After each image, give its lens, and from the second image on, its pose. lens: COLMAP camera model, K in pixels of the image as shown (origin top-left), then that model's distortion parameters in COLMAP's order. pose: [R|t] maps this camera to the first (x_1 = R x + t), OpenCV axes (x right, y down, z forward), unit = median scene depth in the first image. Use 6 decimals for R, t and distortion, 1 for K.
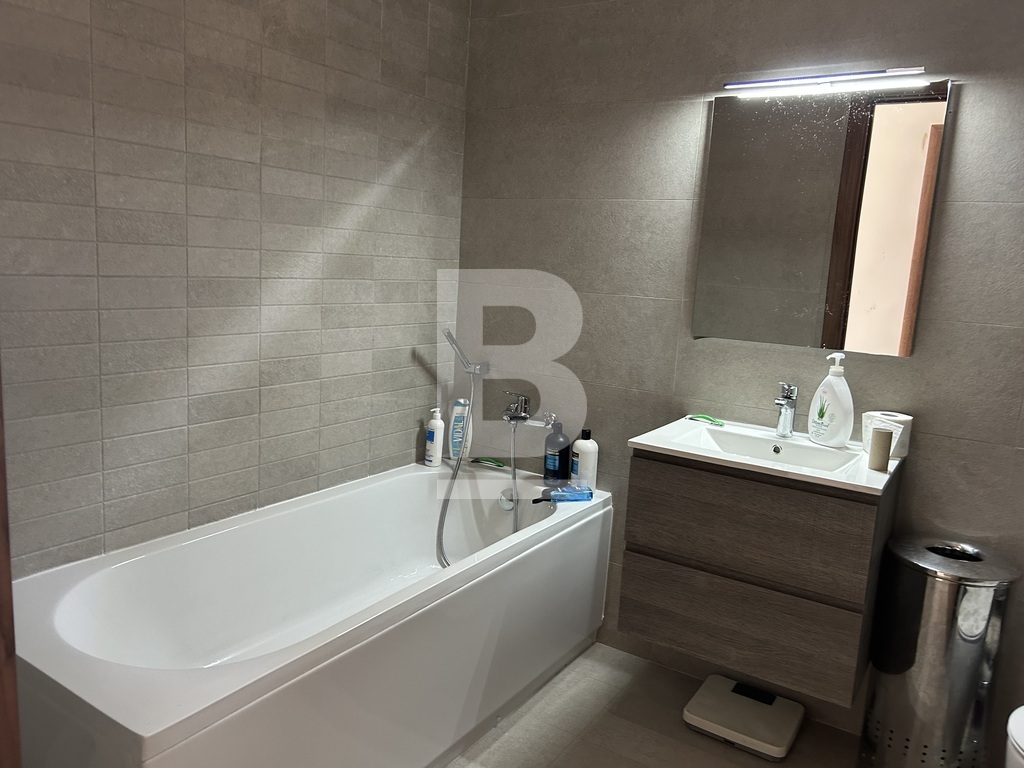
lens RADIAL K [[765.8, 0, 505.6], [0, 765.8, 380.9], [0, 0, 1]] dist [0.092608, -0.131021]
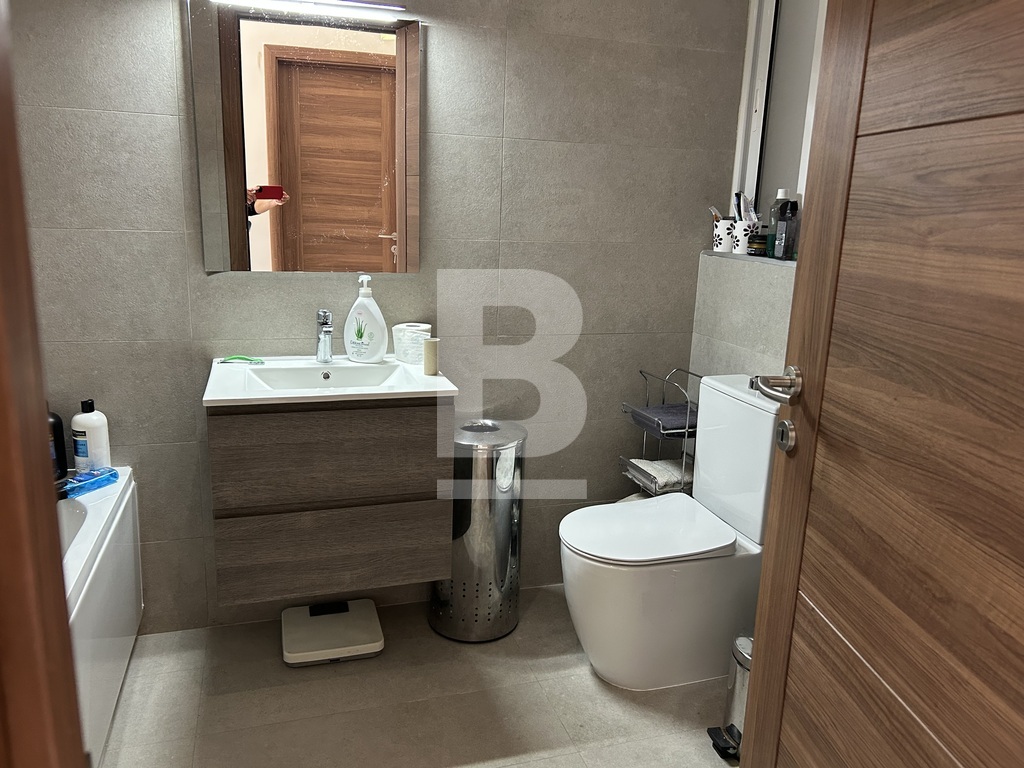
lens RADIAL K [[765.8, 0, 505.6], [0, 765.8, 380.9], [0, 0, 1]] dist [0.092608, -0.131021]
pose [[0.641625, -0.206104, 0.738809, -0.251861], [0.123828, 0.978421, 0.165408, -0.043804], [-0.756957, -0.014644, 0.653301, 0.153651]]
